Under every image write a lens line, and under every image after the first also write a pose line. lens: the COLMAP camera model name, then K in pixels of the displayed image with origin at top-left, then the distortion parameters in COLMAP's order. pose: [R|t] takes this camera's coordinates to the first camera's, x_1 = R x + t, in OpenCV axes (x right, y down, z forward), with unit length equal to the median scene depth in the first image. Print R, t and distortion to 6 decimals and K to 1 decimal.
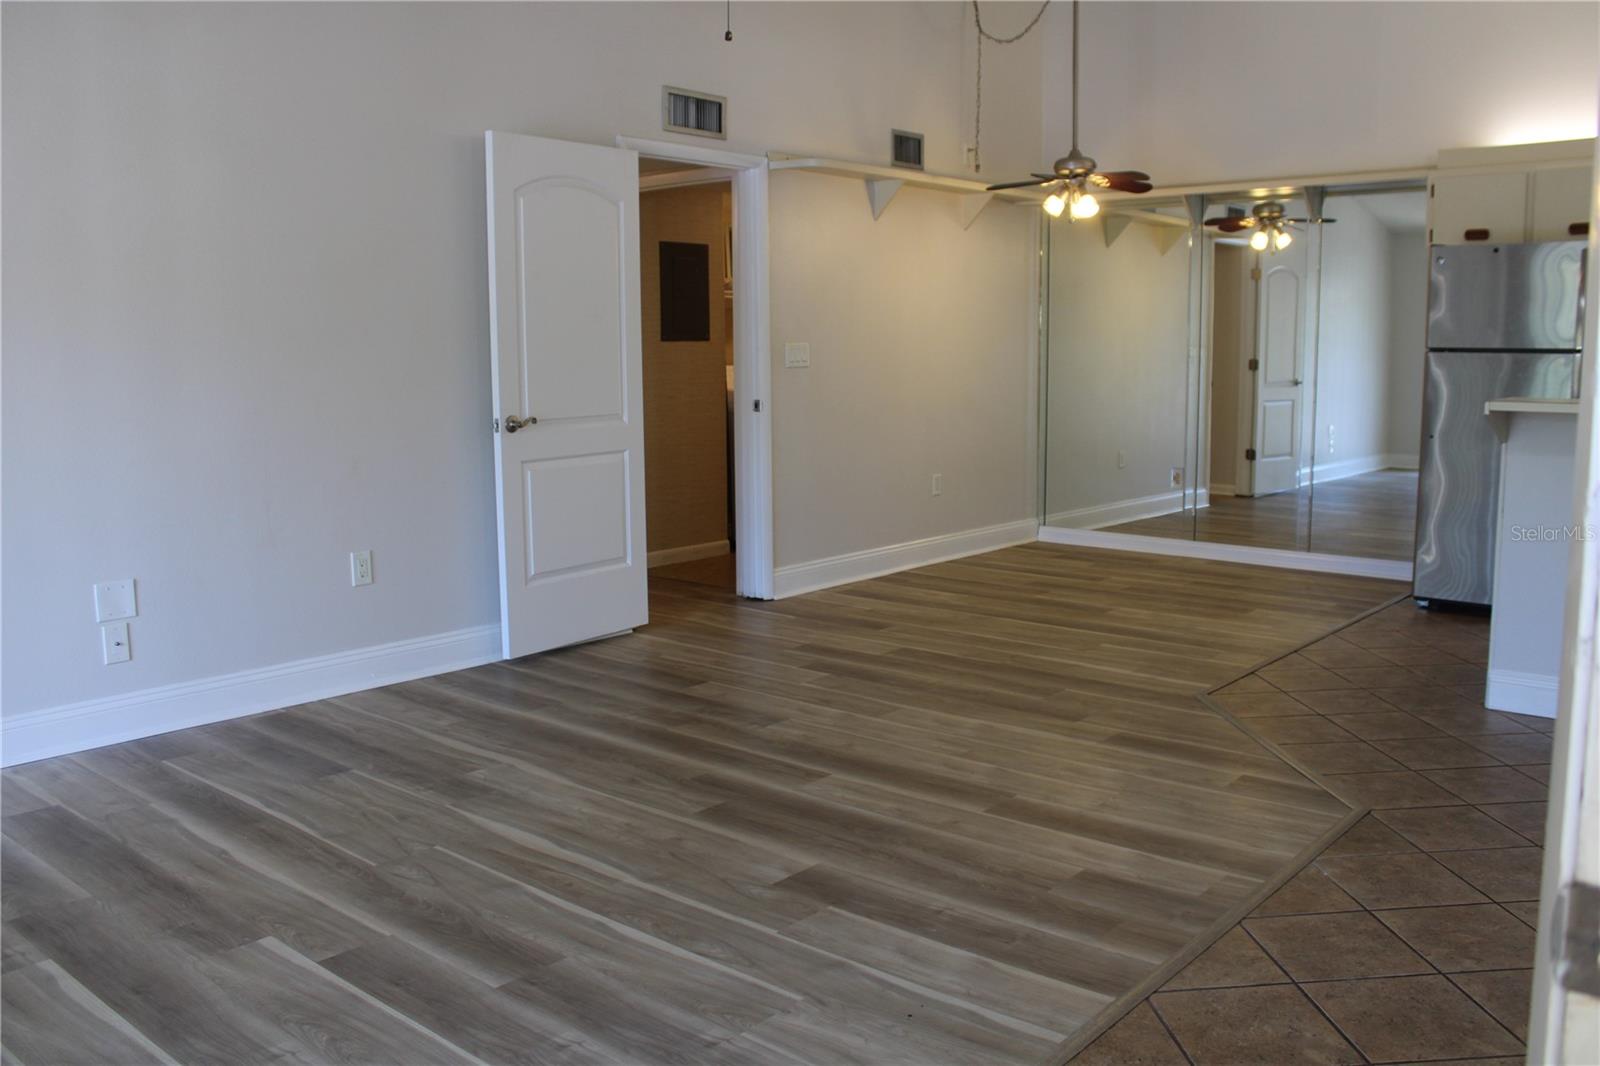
lens RADIAL K [[1349.7, 0, 800.0], [0, 1349.7, 533.0], [0, 0, 1]] dist [-0.157154, 0.165354]
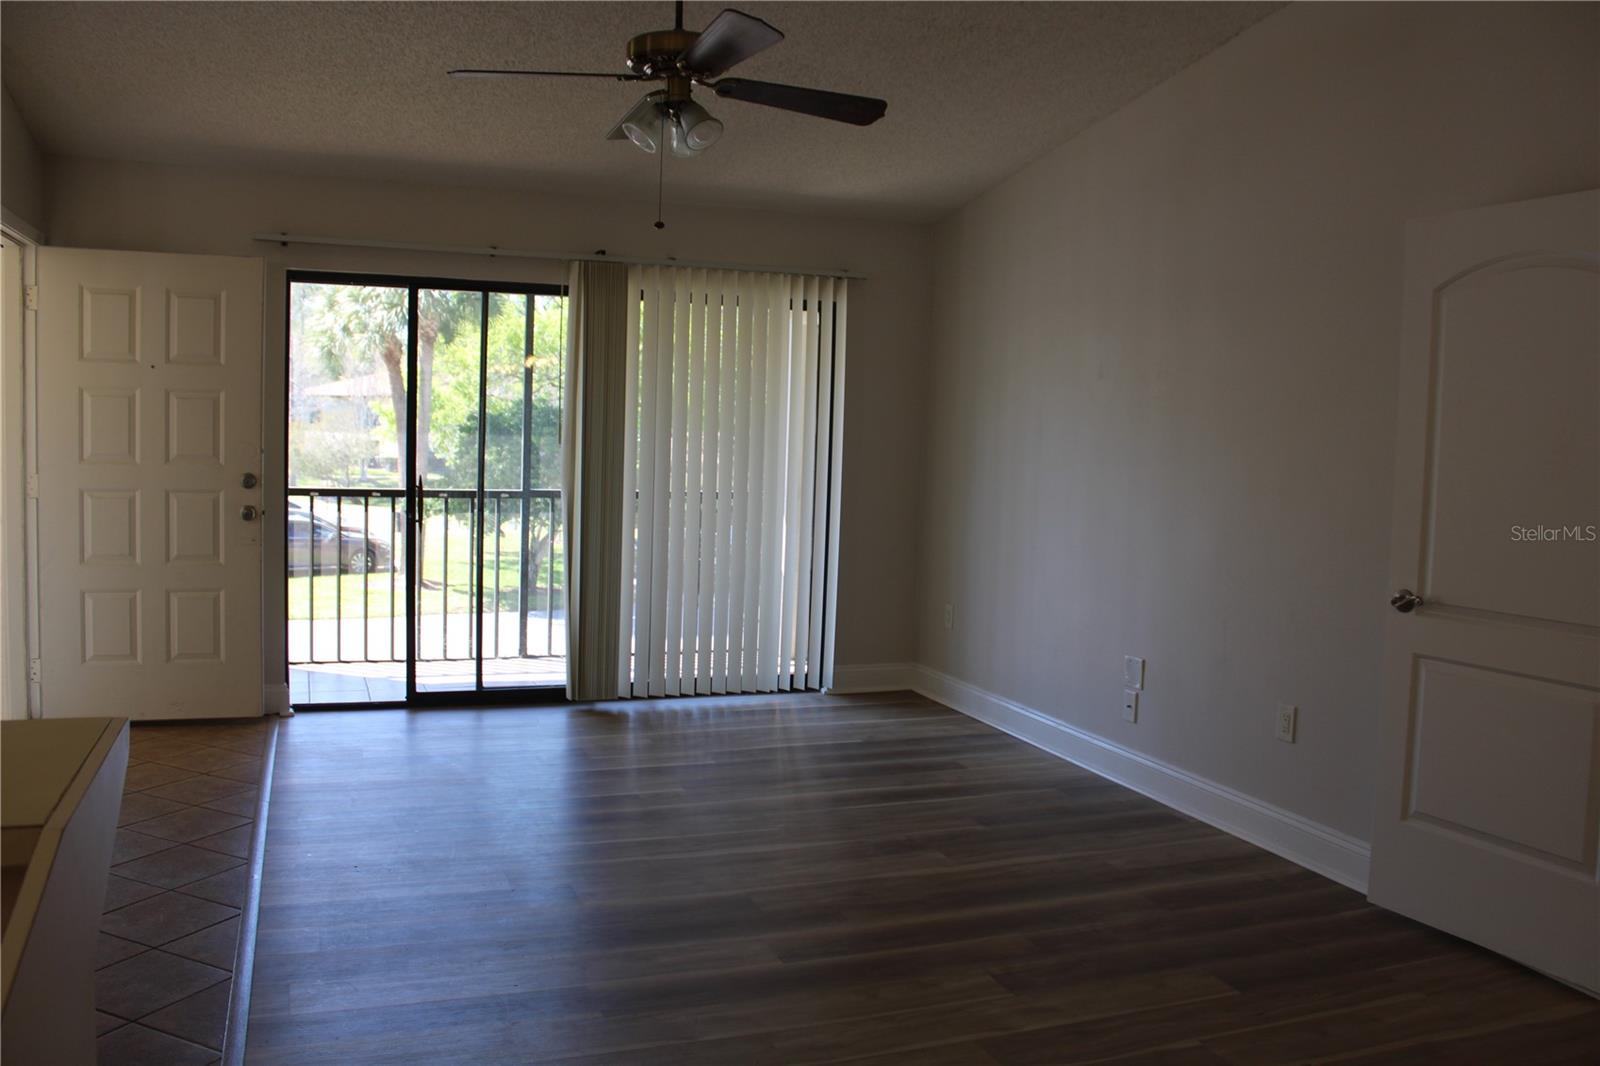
lens RADIAL K [[1349.7, 0, 800.0], [0, 1349.7, 533.0], [0, 0, 1]] dist [-0.157154, 0.165354]
pose [[-0.479877, 0.062196, -0.875128, 0.726769], [-0.148707, 0.977285, 0.151000, -0.220496], [0.864641, 0.202599, -0.459728, 1.274513]]
